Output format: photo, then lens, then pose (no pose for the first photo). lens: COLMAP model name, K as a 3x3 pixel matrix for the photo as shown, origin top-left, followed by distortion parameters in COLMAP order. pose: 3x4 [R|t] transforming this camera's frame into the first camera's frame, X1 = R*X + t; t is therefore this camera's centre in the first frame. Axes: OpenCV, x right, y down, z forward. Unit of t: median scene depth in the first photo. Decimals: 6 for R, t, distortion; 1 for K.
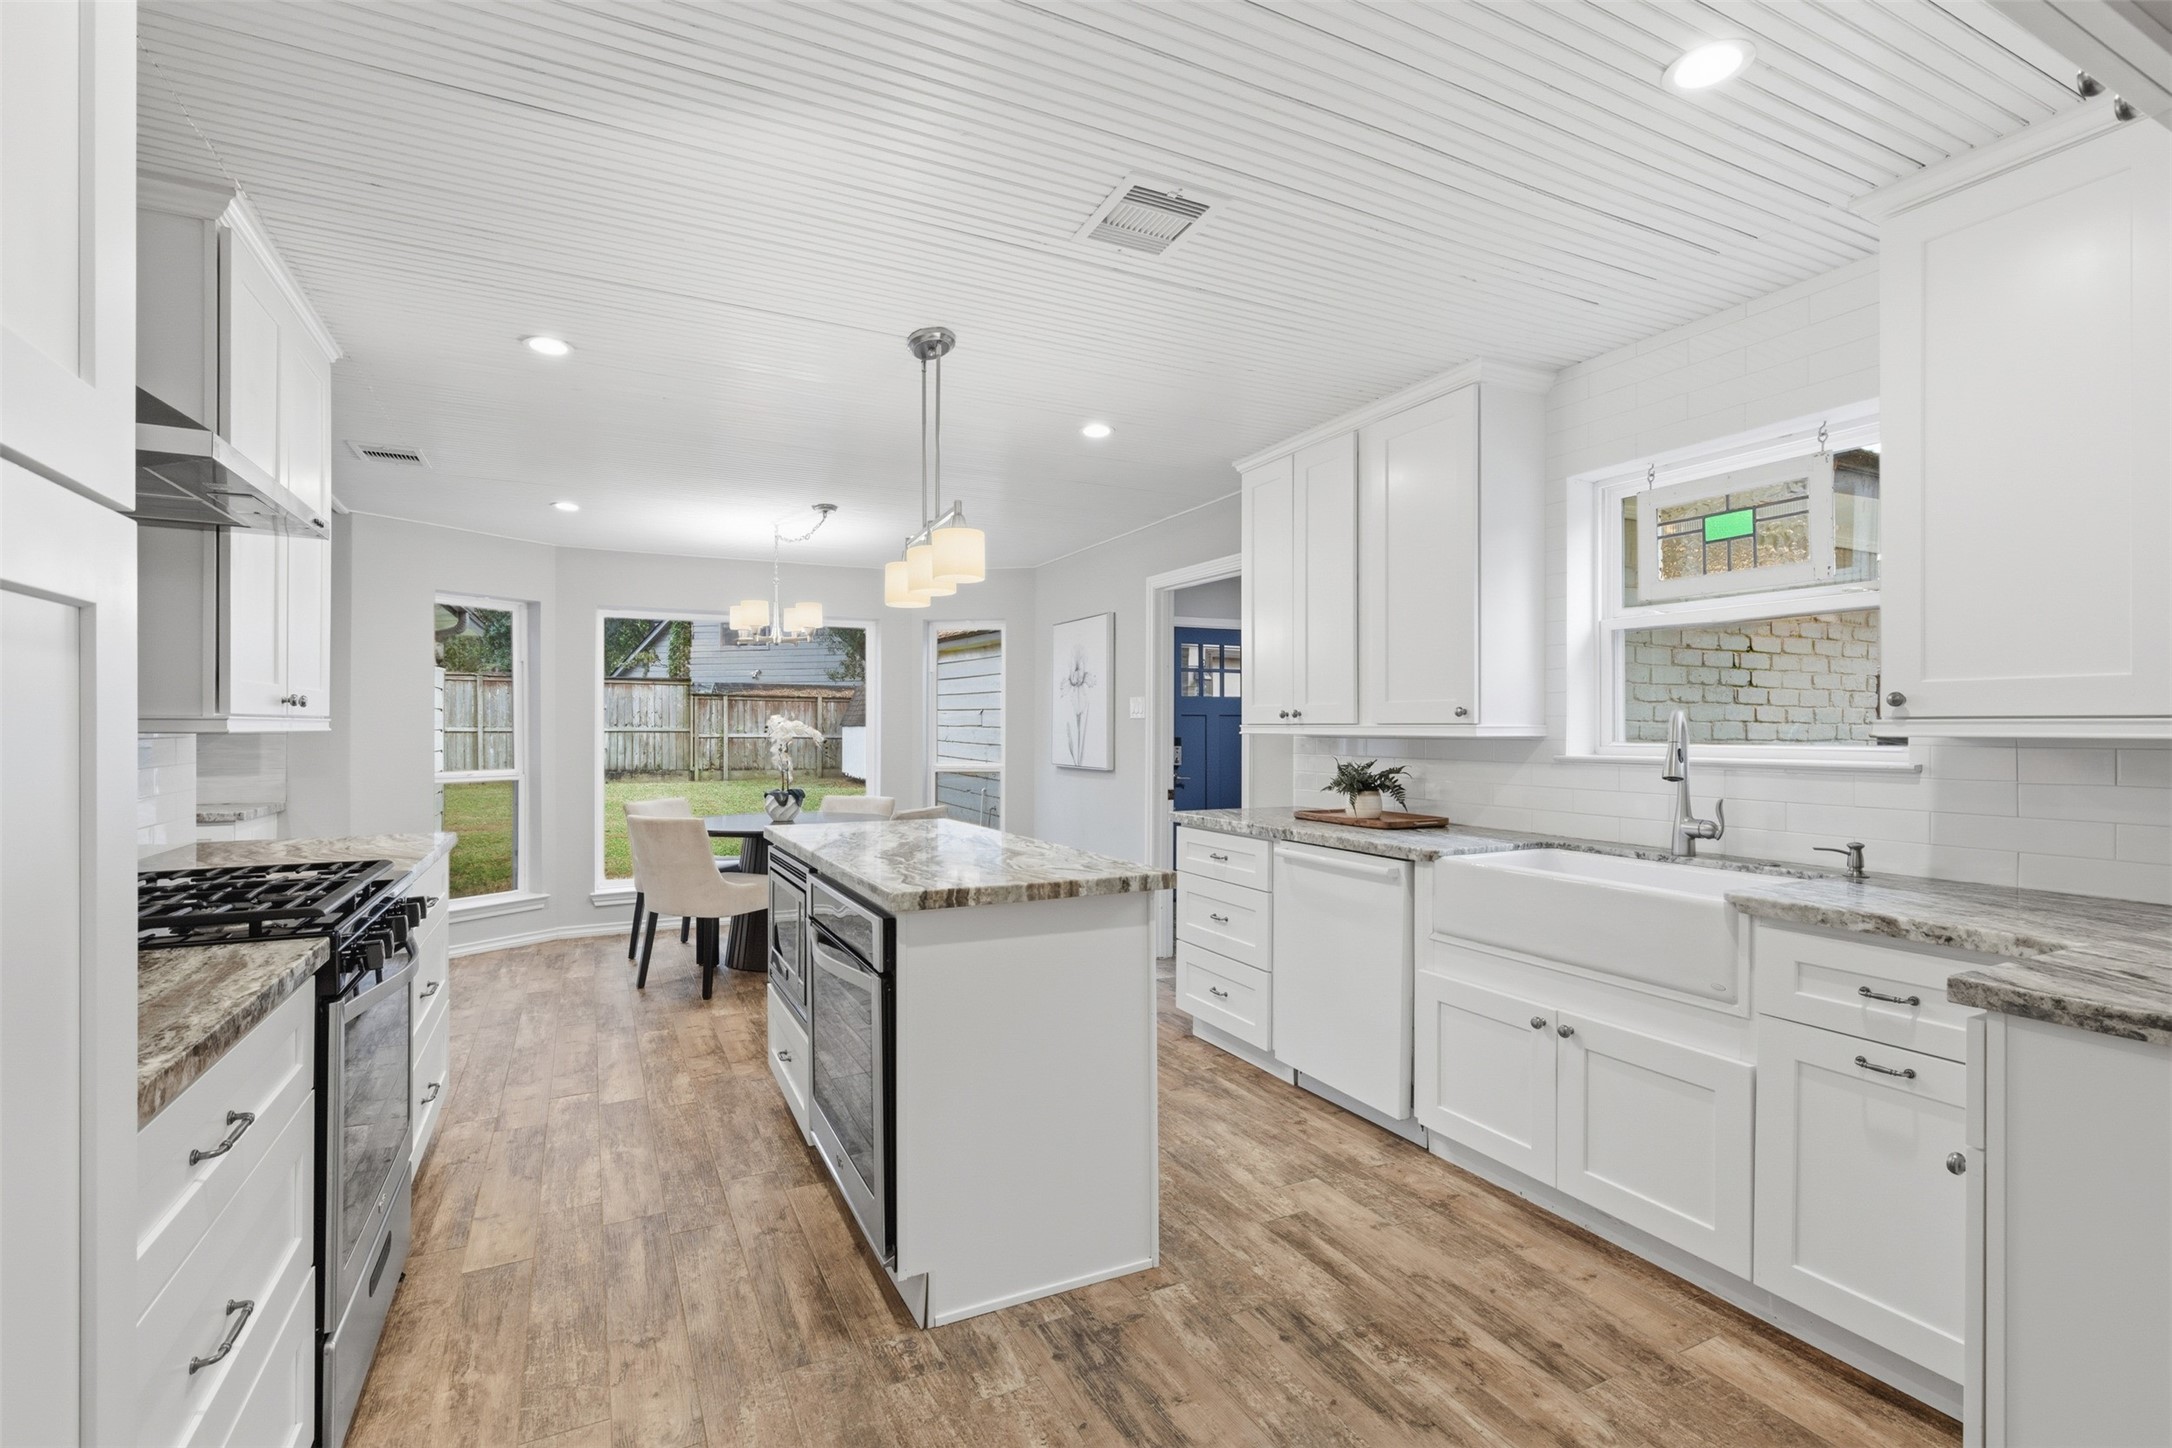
lens RADIAL K [[980.3, 0, 1067.8], [0, 980.3, 721.6], [0, 0, 1]] dist [0.001018, 0.000355]
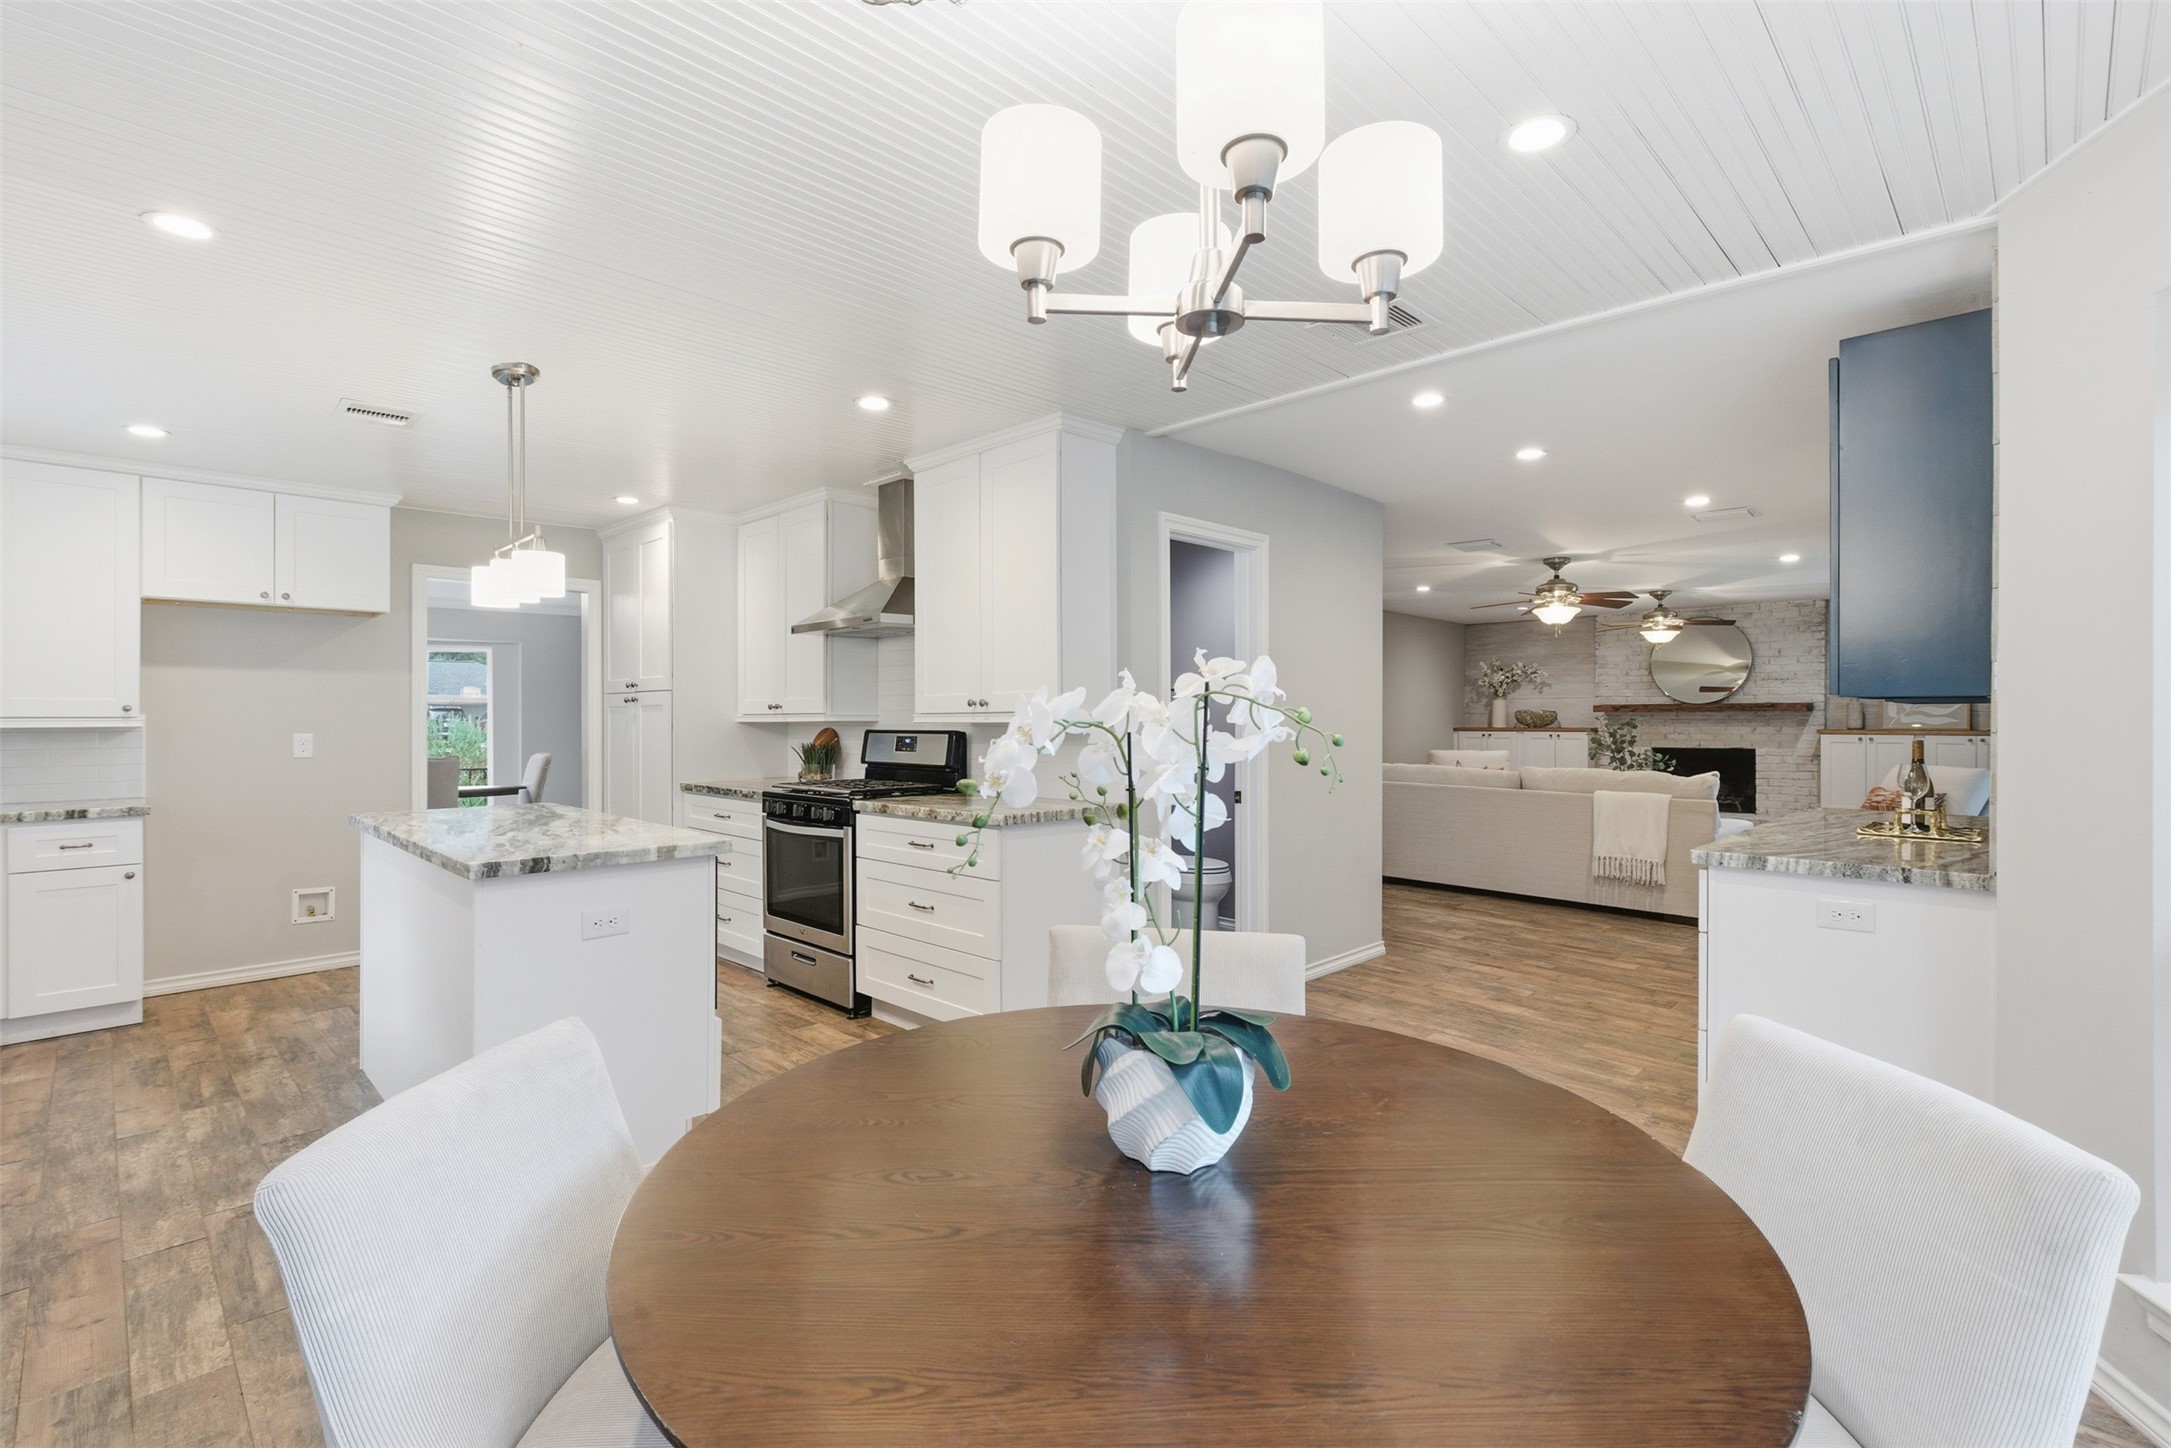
lens RADIAL K [[979.8, 0, 1067.4], [0, 979.8, 721.6], [0, 0, 1]] dist [0.001018, 0.000355]
pose [[-0.947989, 0.000915, -0.318300, -0.430462], [0.002562, 0.999985, -0.004756, 0.014969], [0.318291, -0.005324, -0.947978, 2.569807]]
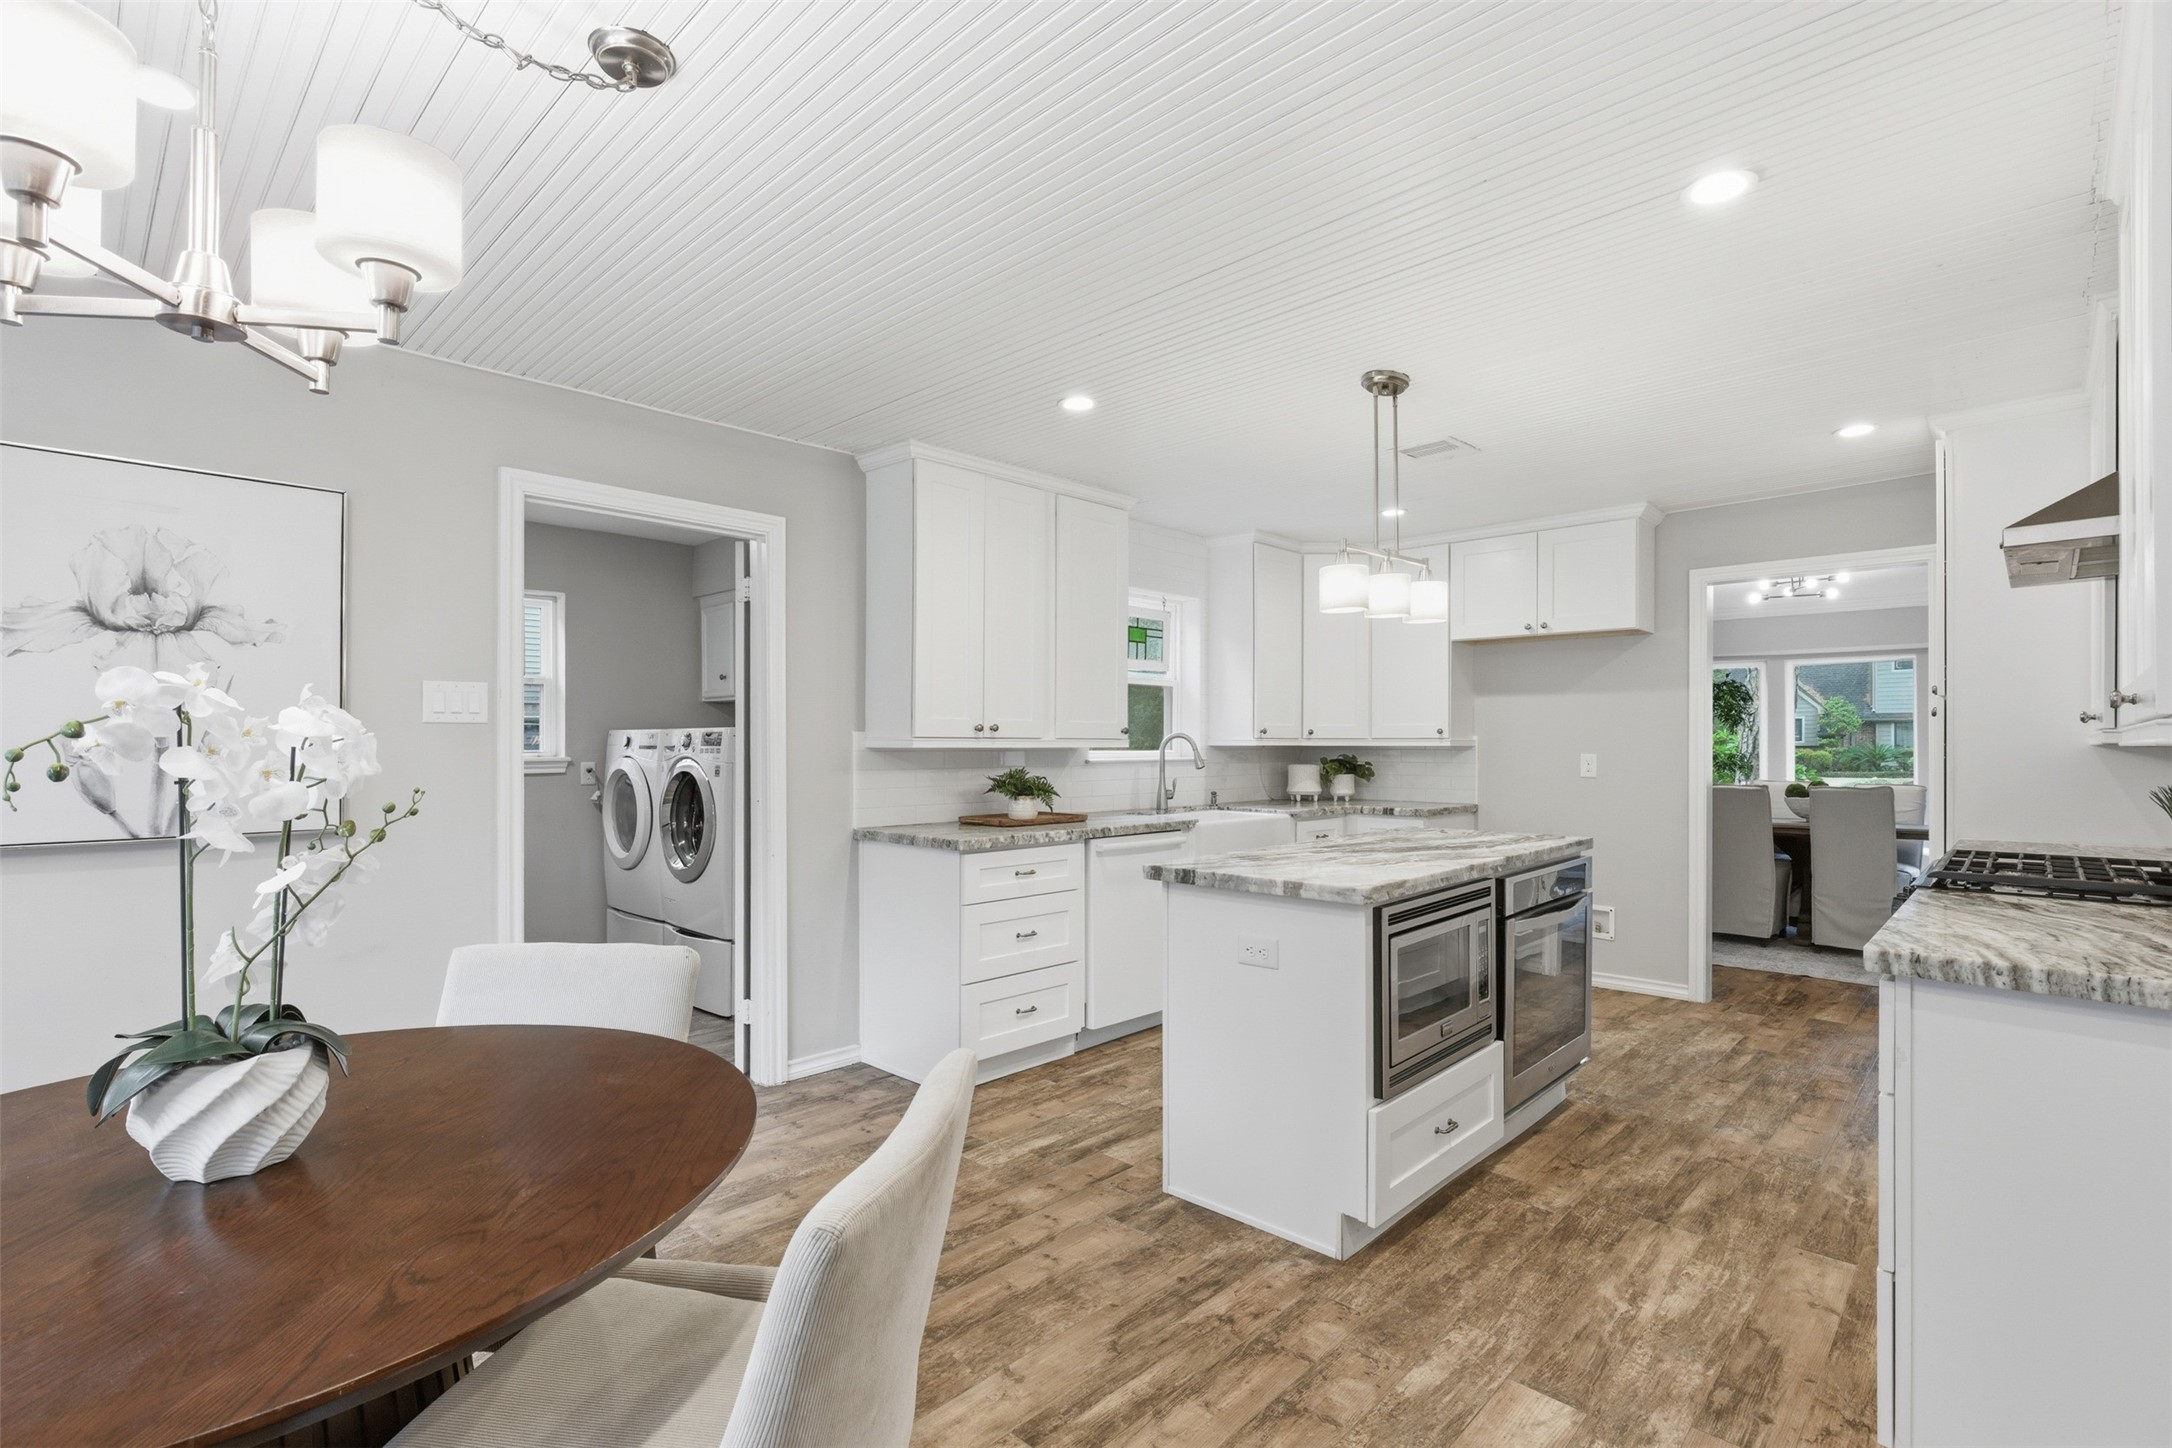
lens RADIAL K [[1002.4, 0, 1078.7], [0, 1002.4, 734.5], [0, 0, 1]] dist [-0.000515, 0.000222]
pose [[-0.342183, 0.006585, 0.939610, -1.207655], [-0.006909, 0.999931, -0.009524, 0.012953], [-0.939608, -0.009750, -0.342114, 1.935152]]
